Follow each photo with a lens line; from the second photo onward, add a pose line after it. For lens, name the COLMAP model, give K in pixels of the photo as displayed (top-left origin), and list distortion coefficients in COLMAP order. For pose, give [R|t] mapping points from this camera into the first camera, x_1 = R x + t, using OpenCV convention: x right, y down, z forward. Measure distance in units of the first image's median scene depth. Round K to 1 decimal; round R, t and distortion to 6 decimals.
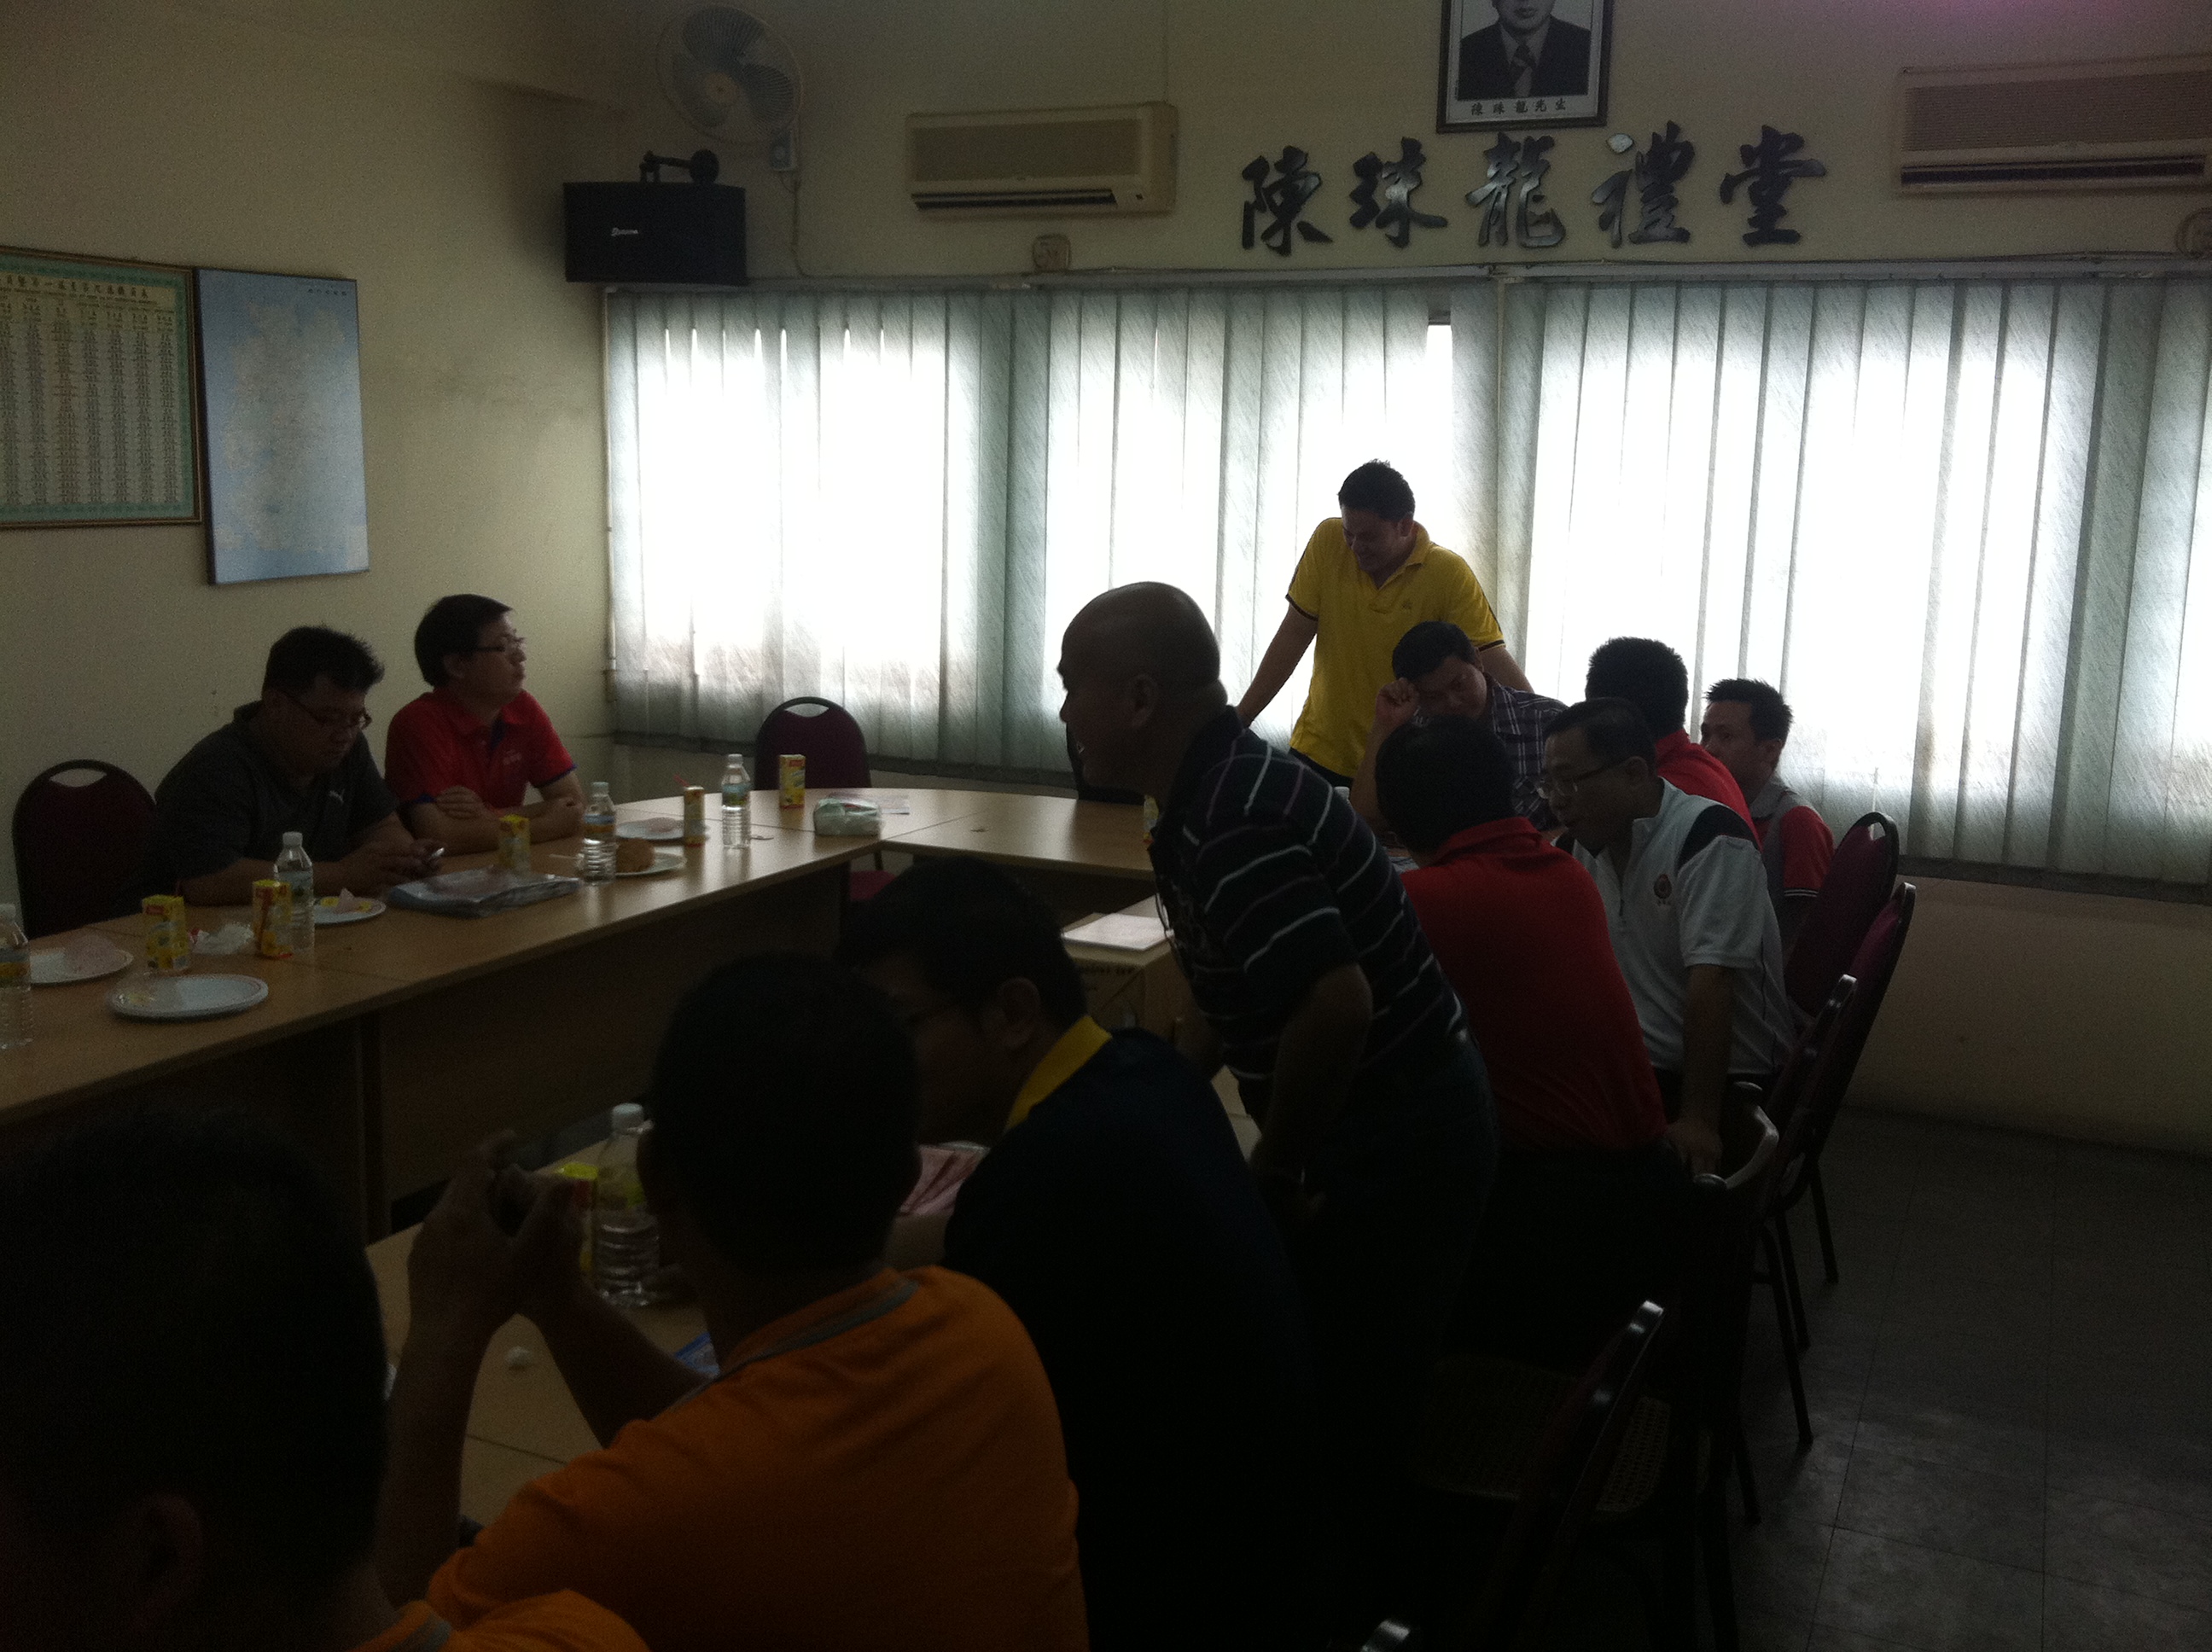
lens RADIAL K [[2082.9, 0, 1093.8], [0, 2082.9, 813.8], [0, 0, 1]] dist [-0.008353, 0.000000]
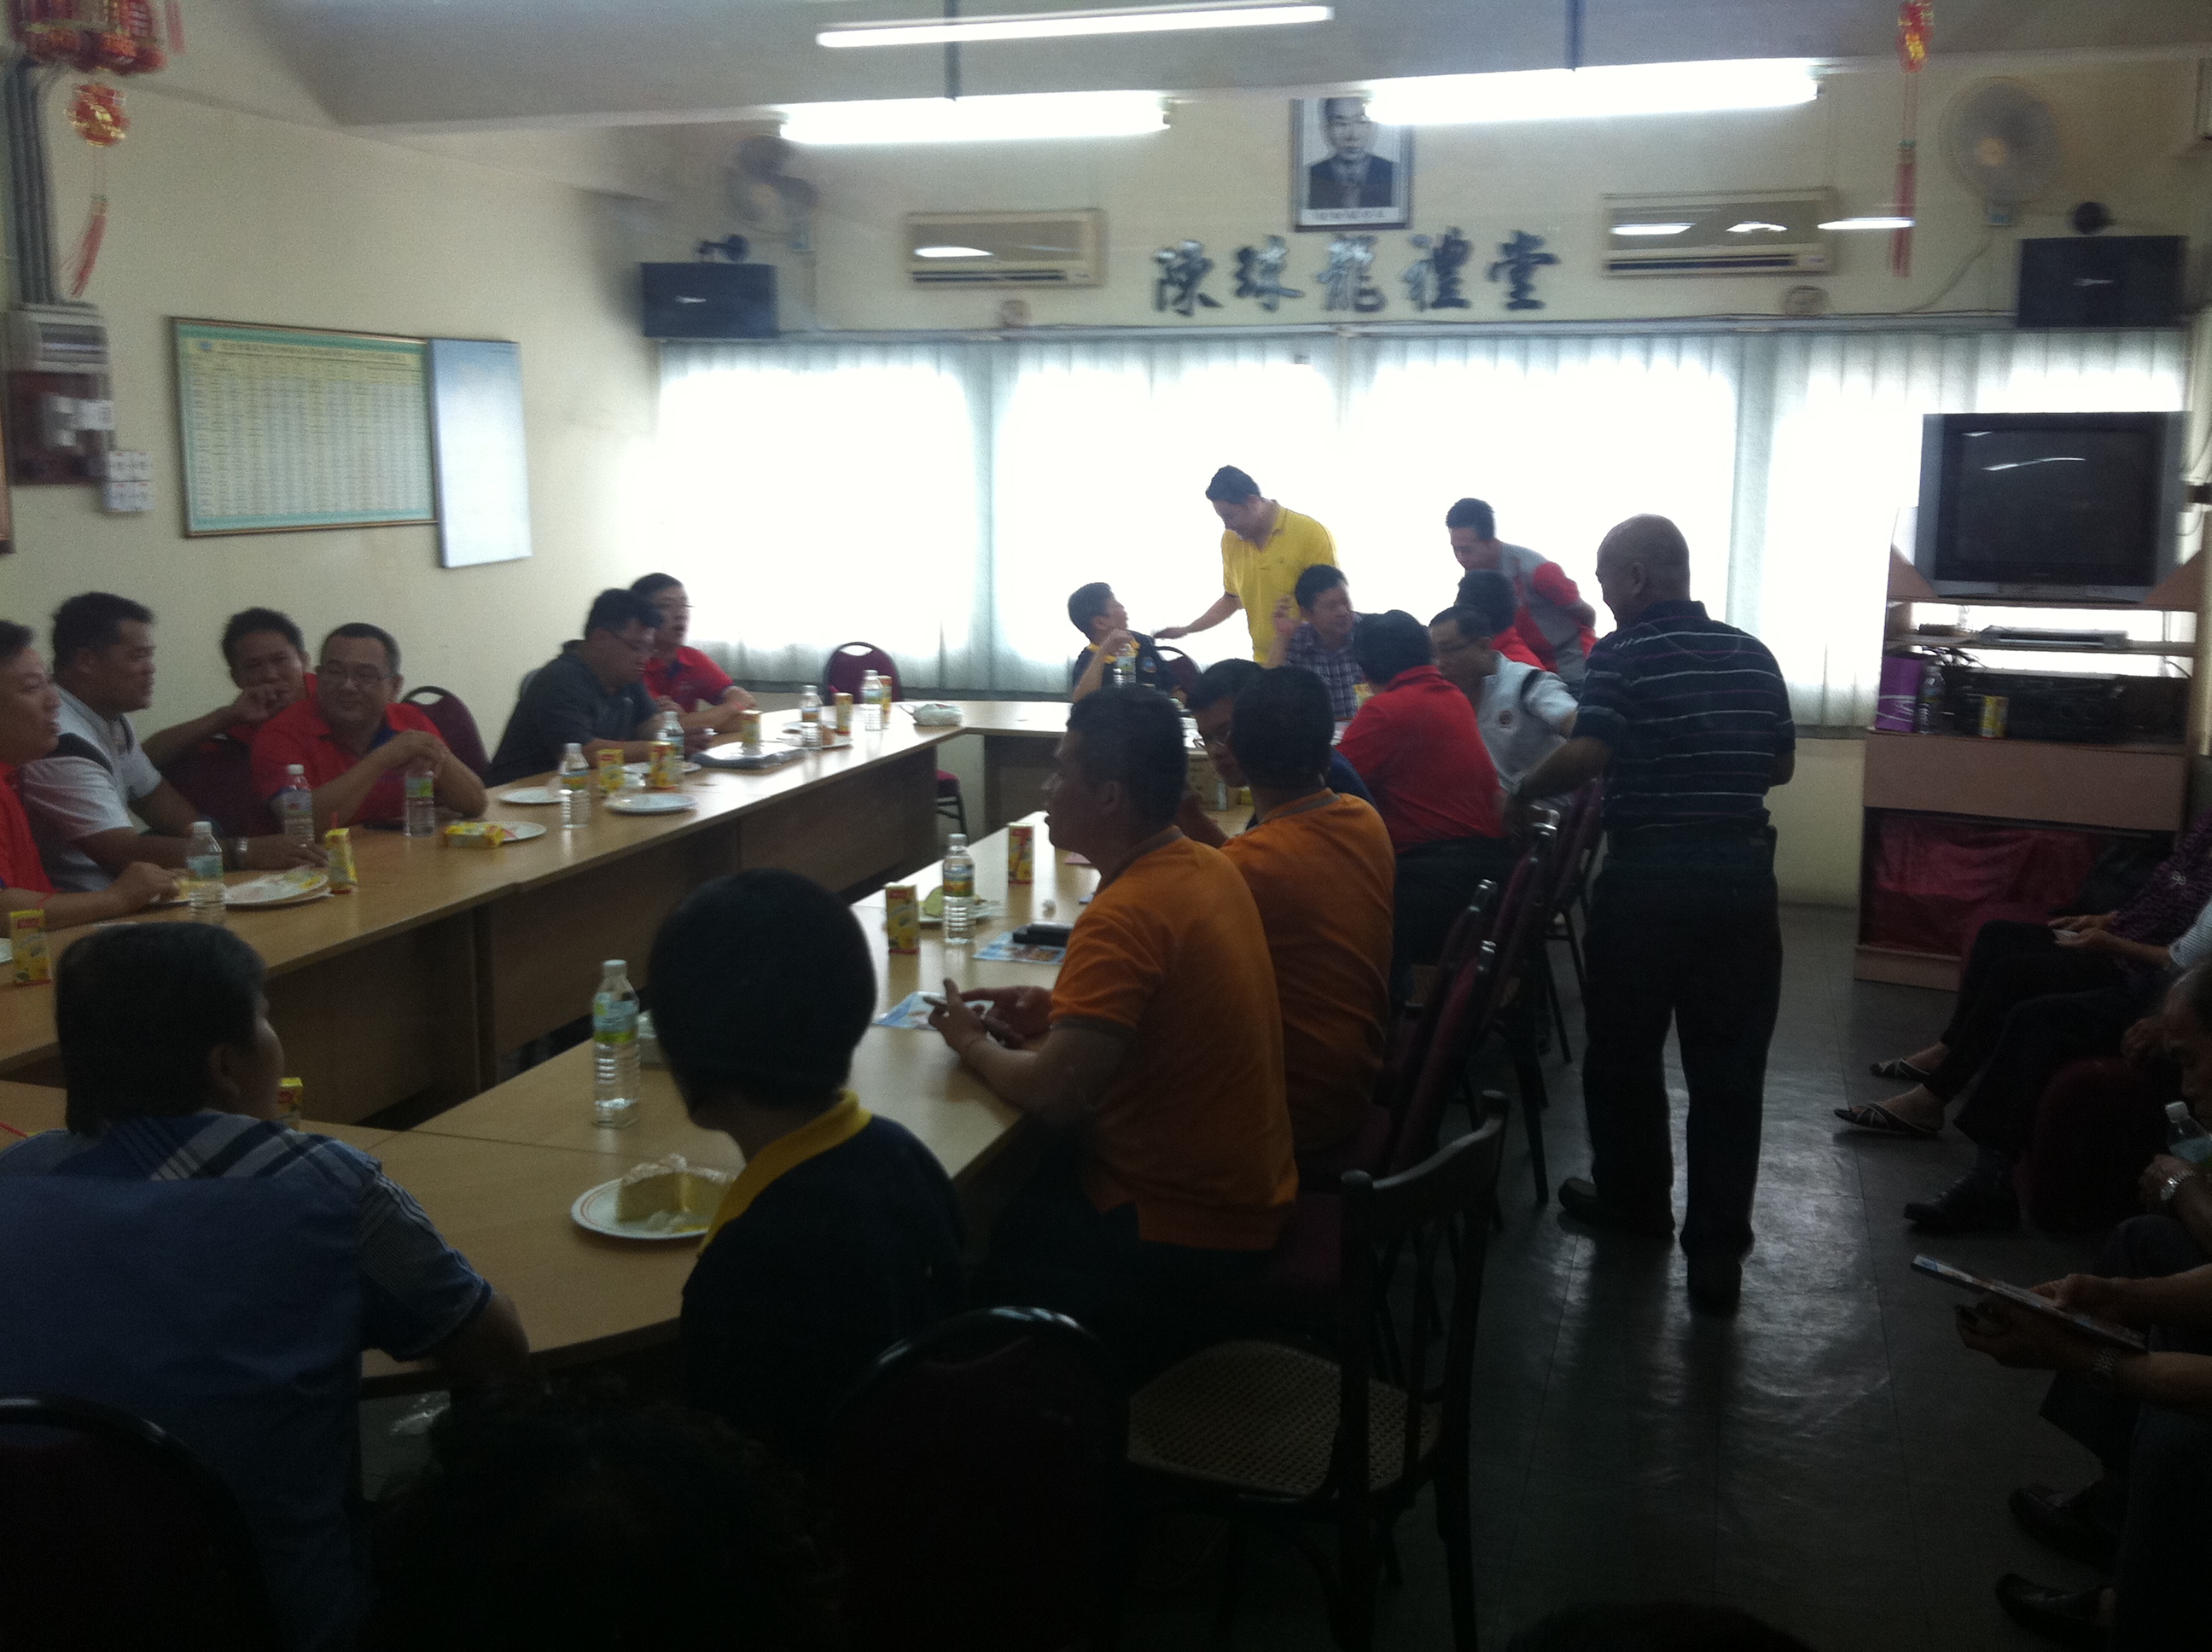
lens RADIAL K [[2082.9, 0, 1112.3], [0, 2082.9, 816.0], [0, 0, 1]] dist [-0.008353, 0.000000]
pose [[0.989026, -0.042794, 0.141410, -0.179426], [0.042094, 0.999082, 0.007938, 0.058277], [-0.141620, -0.001899, 0.989919, -0.403565]]
